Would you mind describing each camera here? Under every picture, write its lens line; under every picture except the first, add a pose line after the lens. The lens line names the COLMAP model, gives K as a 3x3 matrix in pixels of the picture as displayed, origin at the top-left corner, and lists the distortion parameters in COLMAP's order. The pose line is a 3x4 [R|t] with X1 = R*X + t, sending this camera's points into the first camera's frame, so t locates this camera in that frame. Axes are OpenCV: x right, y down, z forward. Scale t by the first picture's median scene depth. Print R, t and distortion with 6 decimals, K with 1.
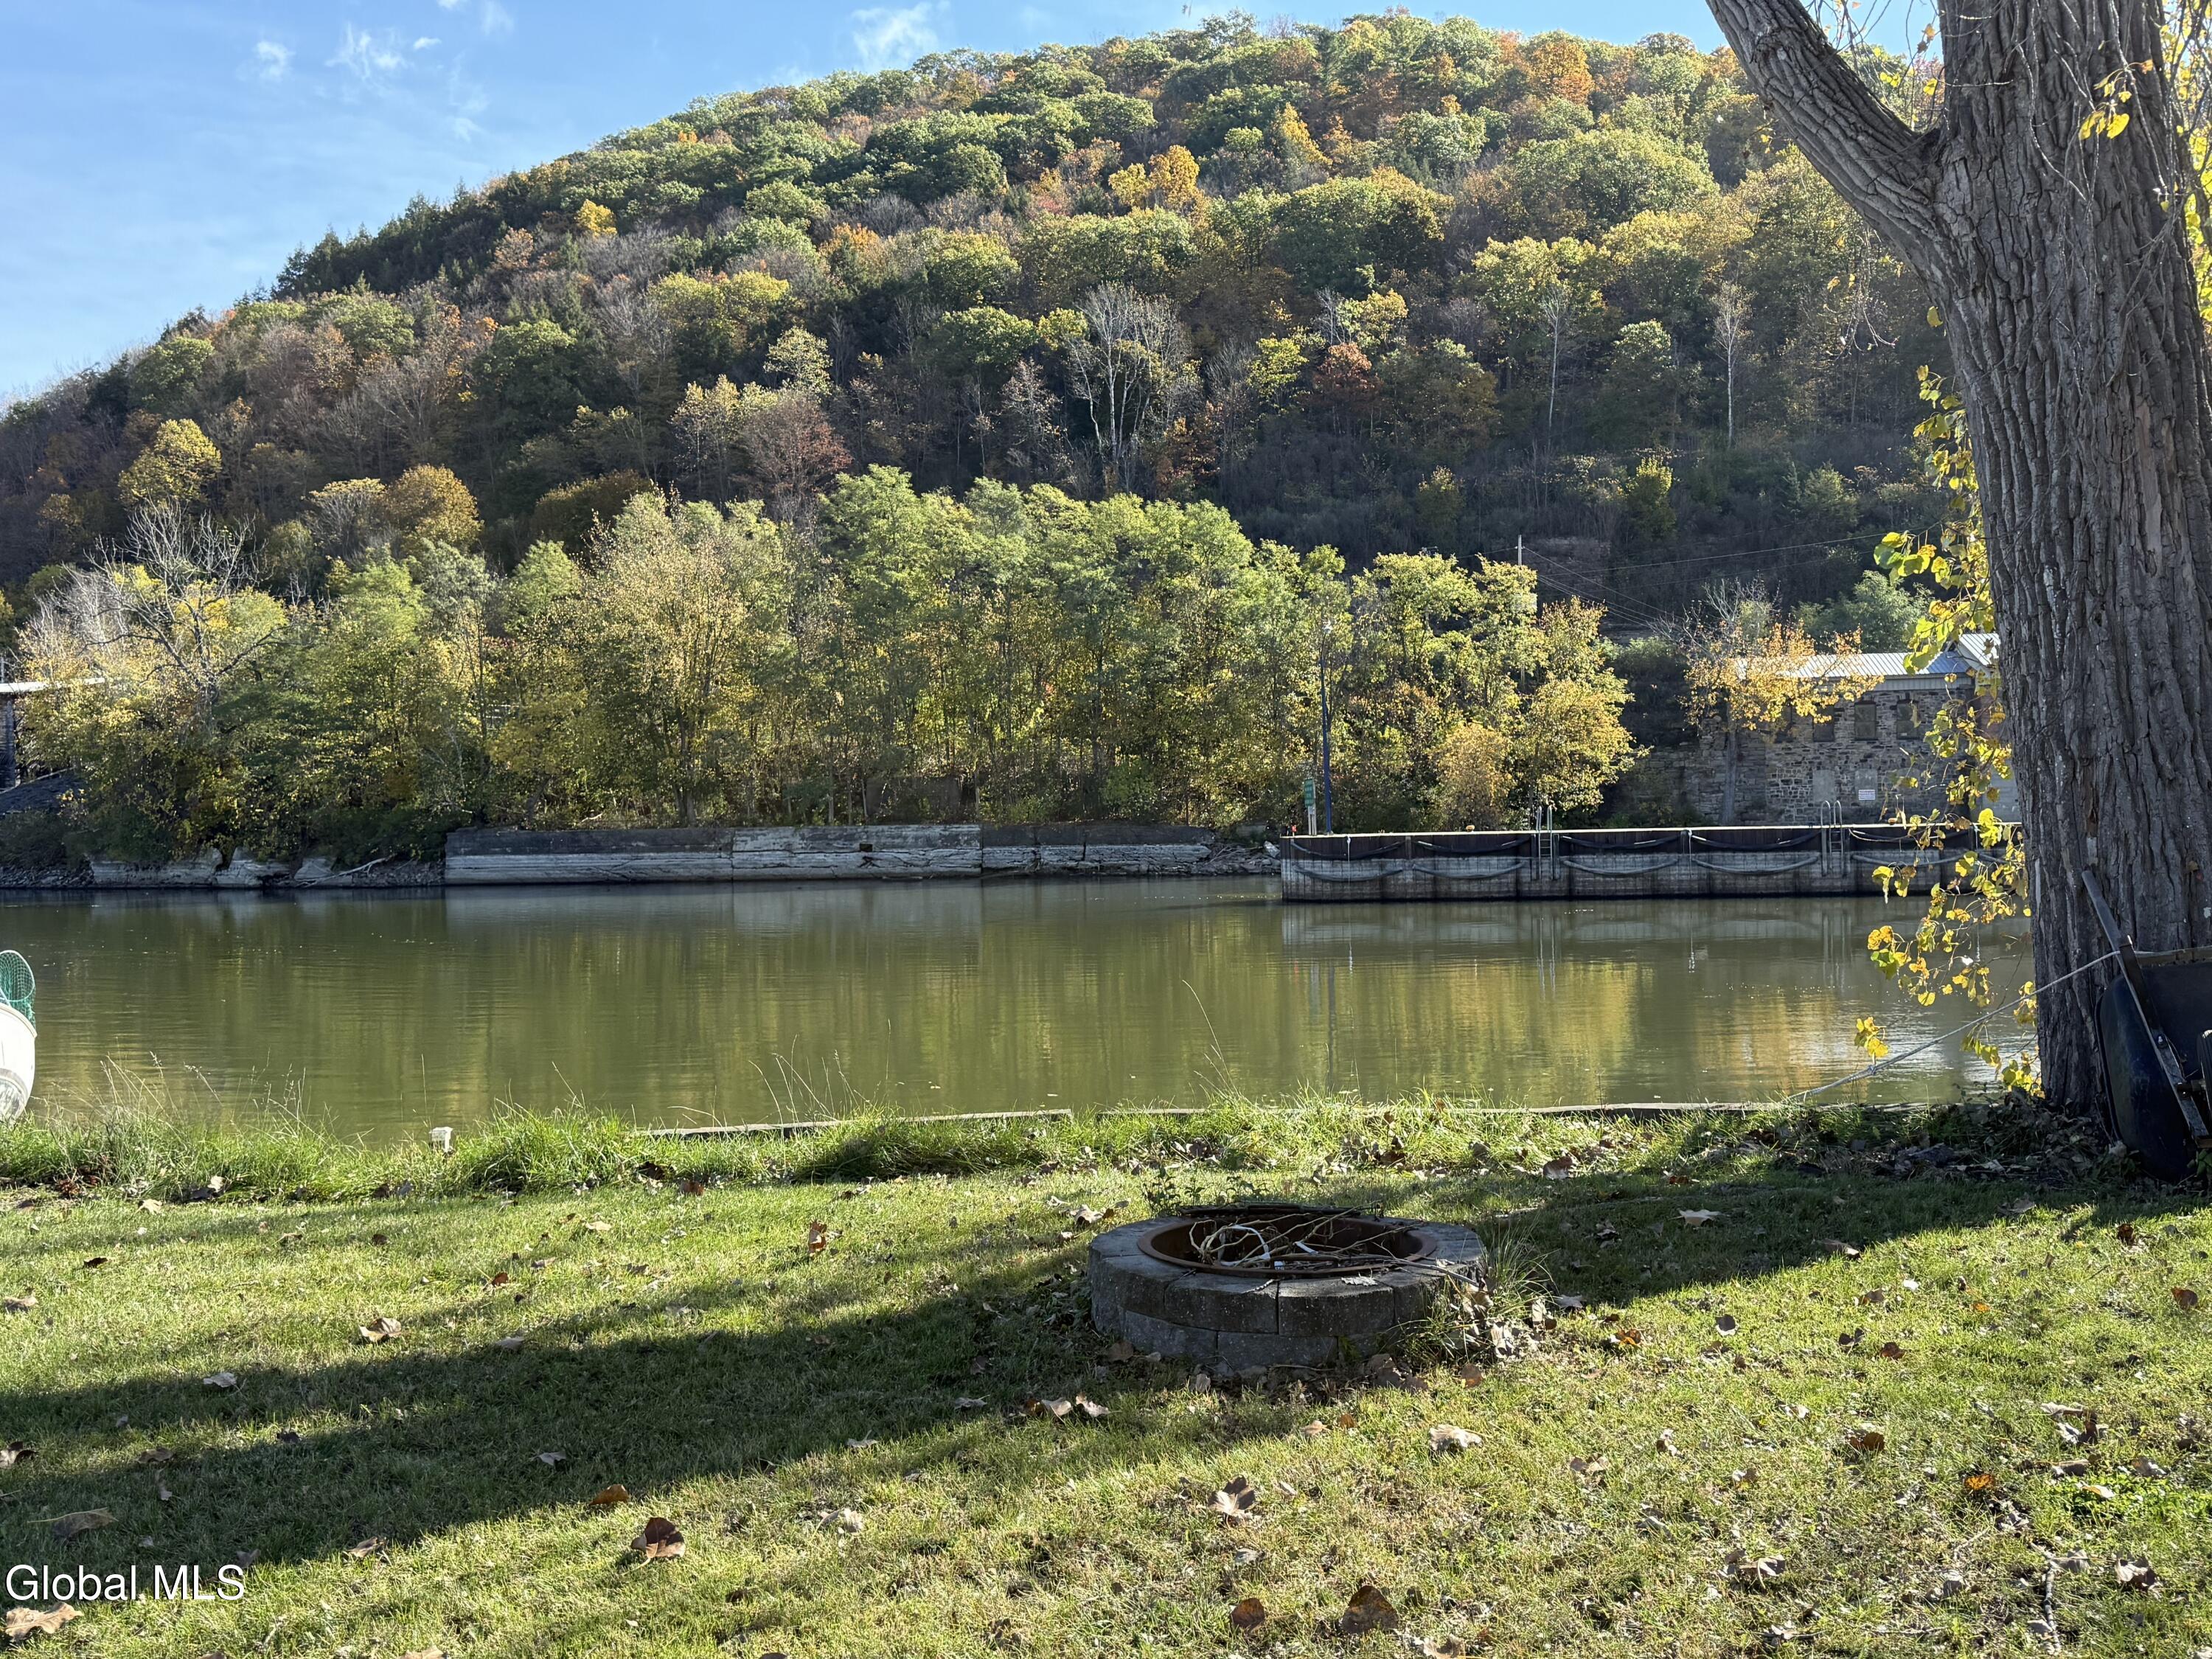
lens RADIAL K [[2014.1, 0, 1106.0], [0, 2014.1, 829.5], [0, 0, 1]] dist [0.165702, -0.298588]
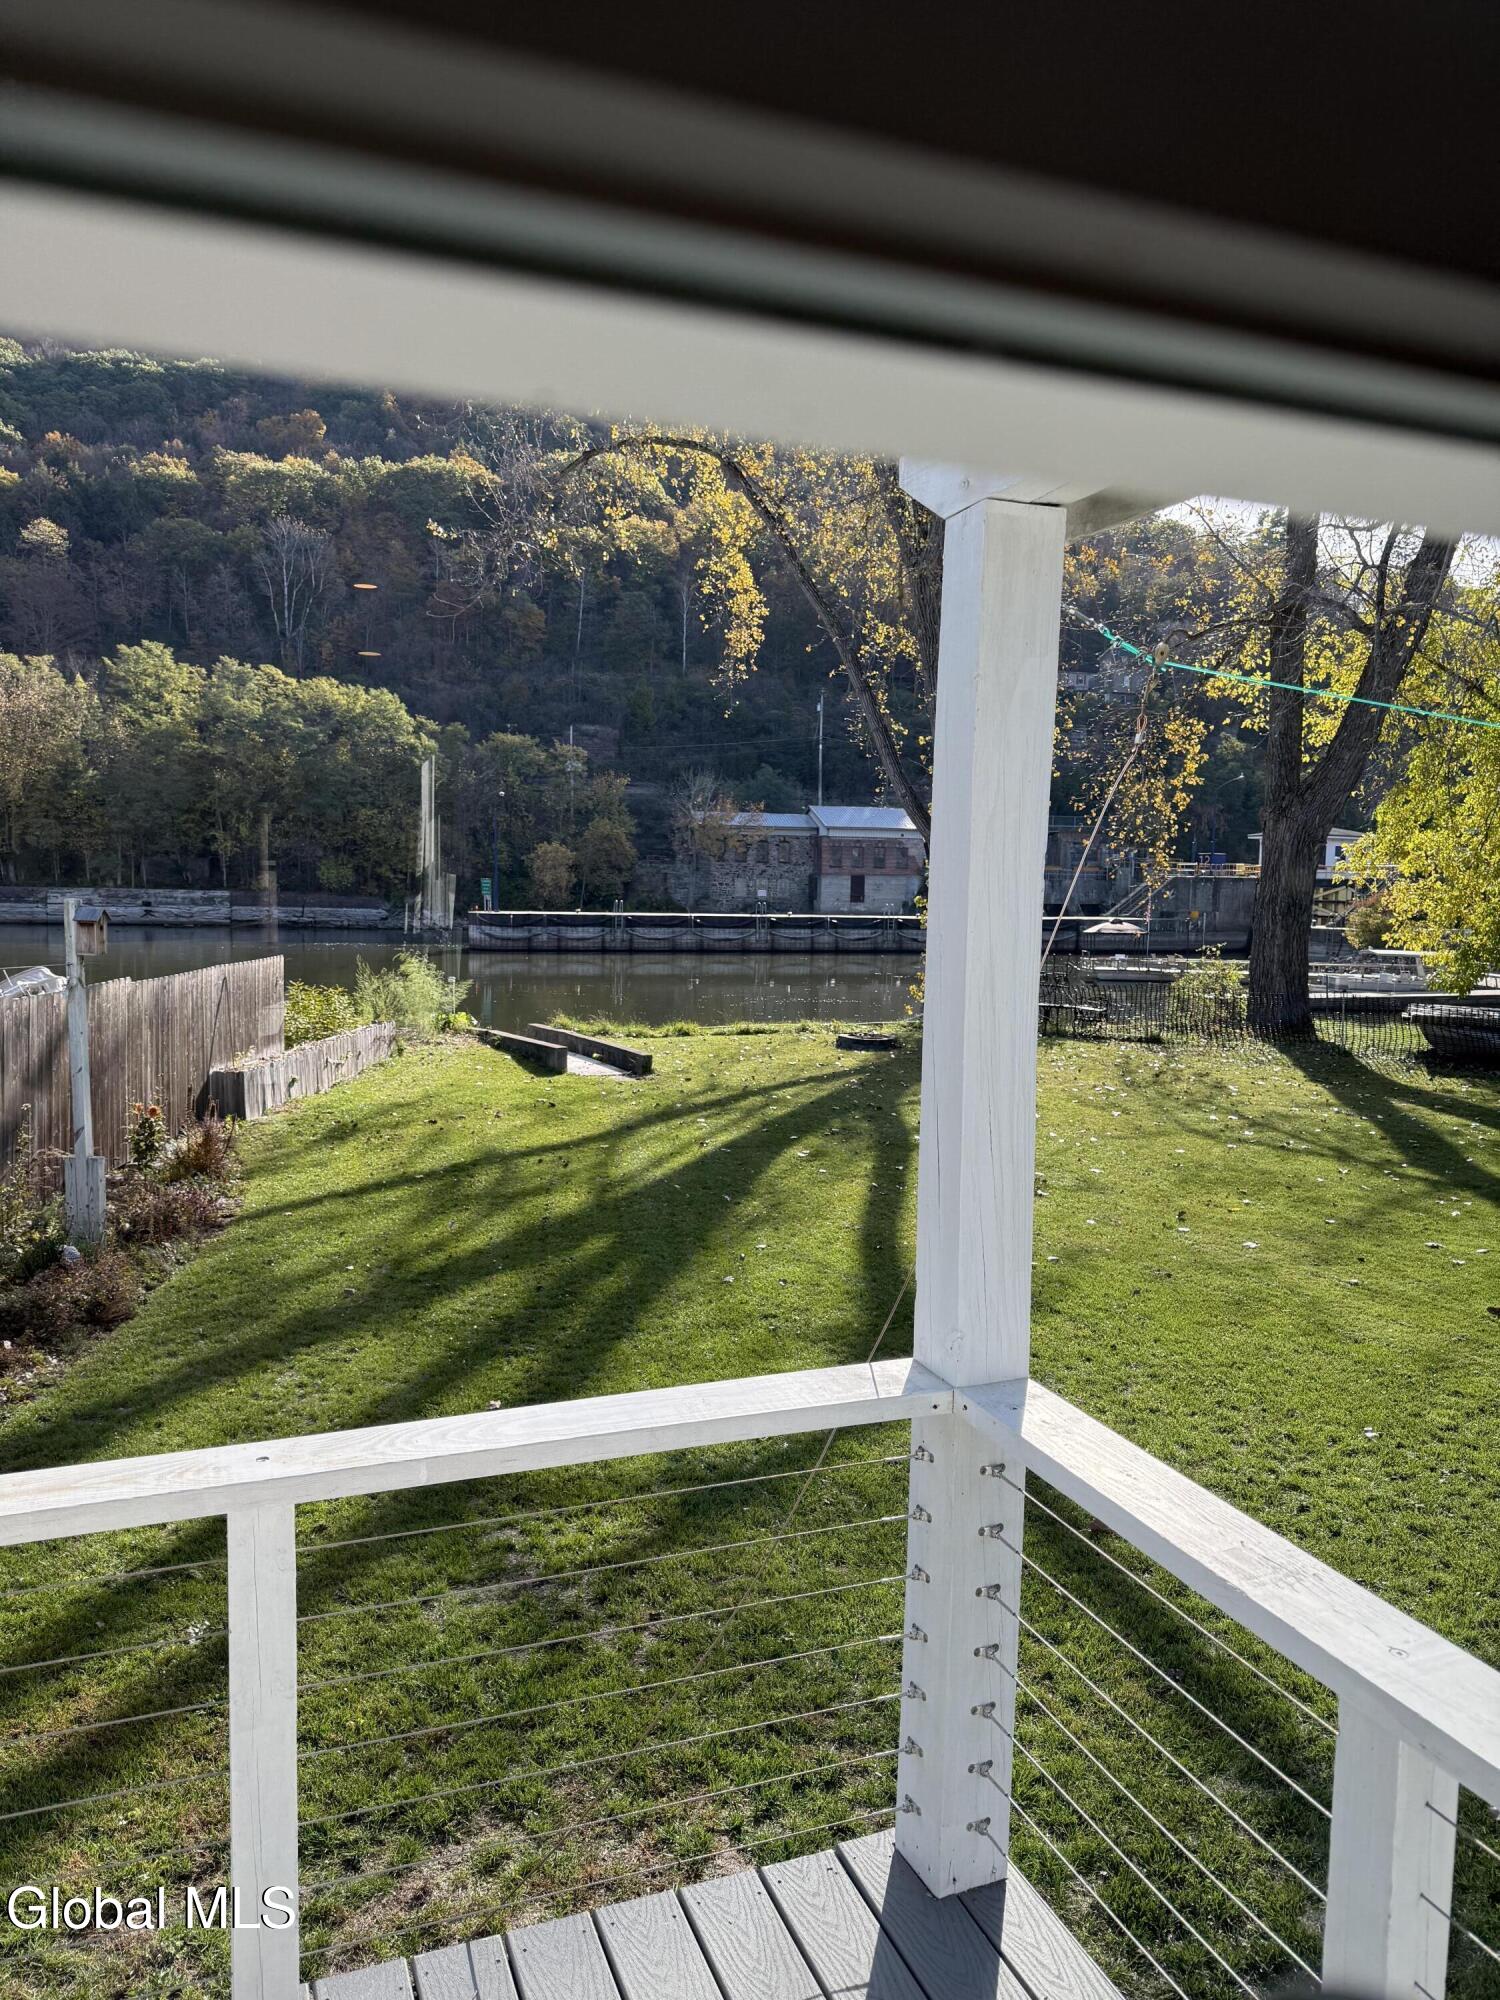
lens RADIAL K [[1408.5, 0, 758.9], [0, 1408.5, 1010.2], [0, 0, 1]] dist [0.004880, -0.021819]
pose [[0.927698, 0.007637, 0.373253, -0.085338], [-0.038558, 0.996404, 0.075447, -0.008343], [-0.371334, -0.084384, 0.924657, -0.131775]]
